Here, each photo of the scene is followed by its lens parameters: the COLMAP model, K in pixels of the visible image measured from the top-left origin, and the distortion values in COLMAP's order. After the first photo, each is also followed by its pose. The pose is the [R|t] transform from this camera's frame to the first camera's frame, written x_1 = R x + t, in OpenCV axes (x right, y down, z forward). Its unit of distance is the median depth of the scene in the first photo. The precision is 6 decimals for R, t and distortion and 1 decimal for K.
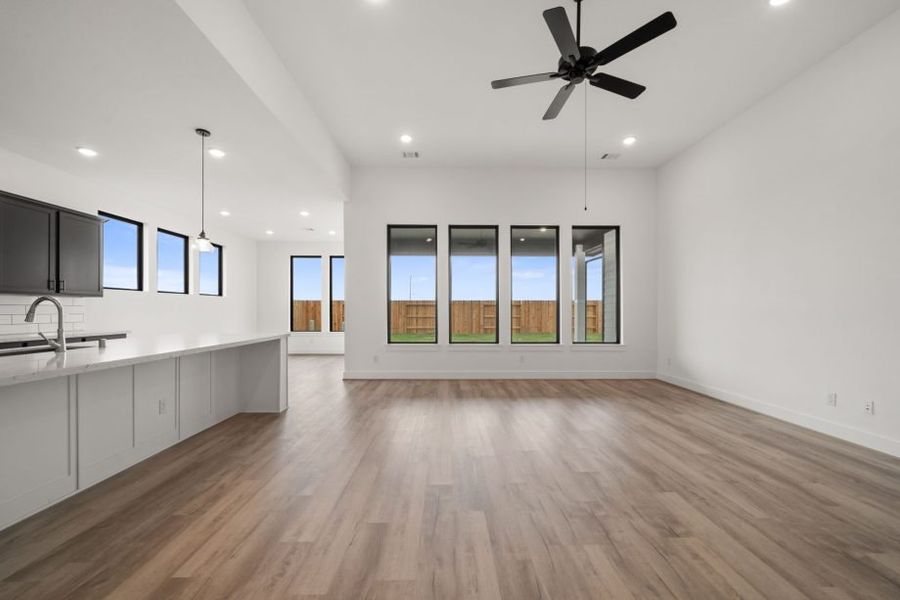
lens RADIAL K [[357.0, 0, 447.0], [0, 357.0, 309.5], [0, 0, 1]] dist [-0.005700, 0.000660]
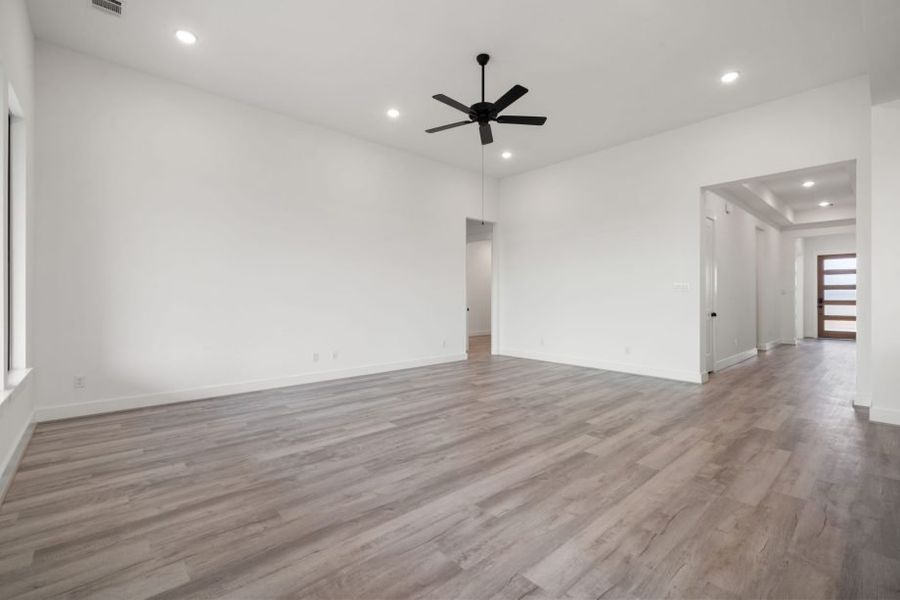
lens RADIAL K [[382.2, 0, 452.9], [0, 382.2, 296.8], [0, 0, 1]] dist [0.000052, 0.000386]
pose [[-0.661885, 0.000843, 0.749605, -0.289137], [-0.004242, 0.999979, -0.004871, 0.001352], [-0.749593, -0.006404, -0.661868, 0.933387]]
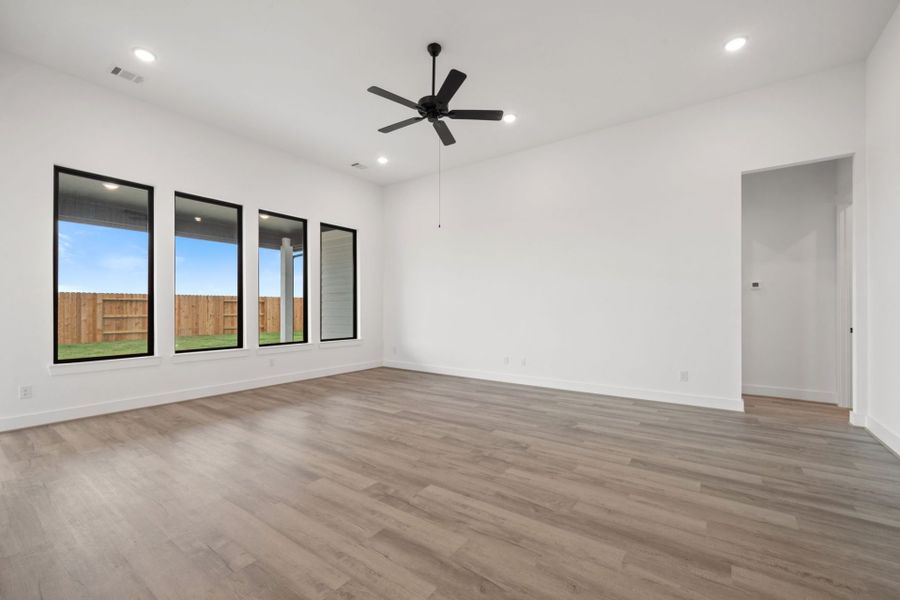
lens RADIAL K [[382.2, 0, 456.1], [0, 382.2, 303.7], [0, 0, 1]] dist [0.000052, 0.000386]
pose [[0.580966, 0.007777, 0.813891, -0.303229], [-0.001827, 0.999964, -0.008251, -0.000681], [-0.813926, 0.003306, 0.580959, 0.079723]]
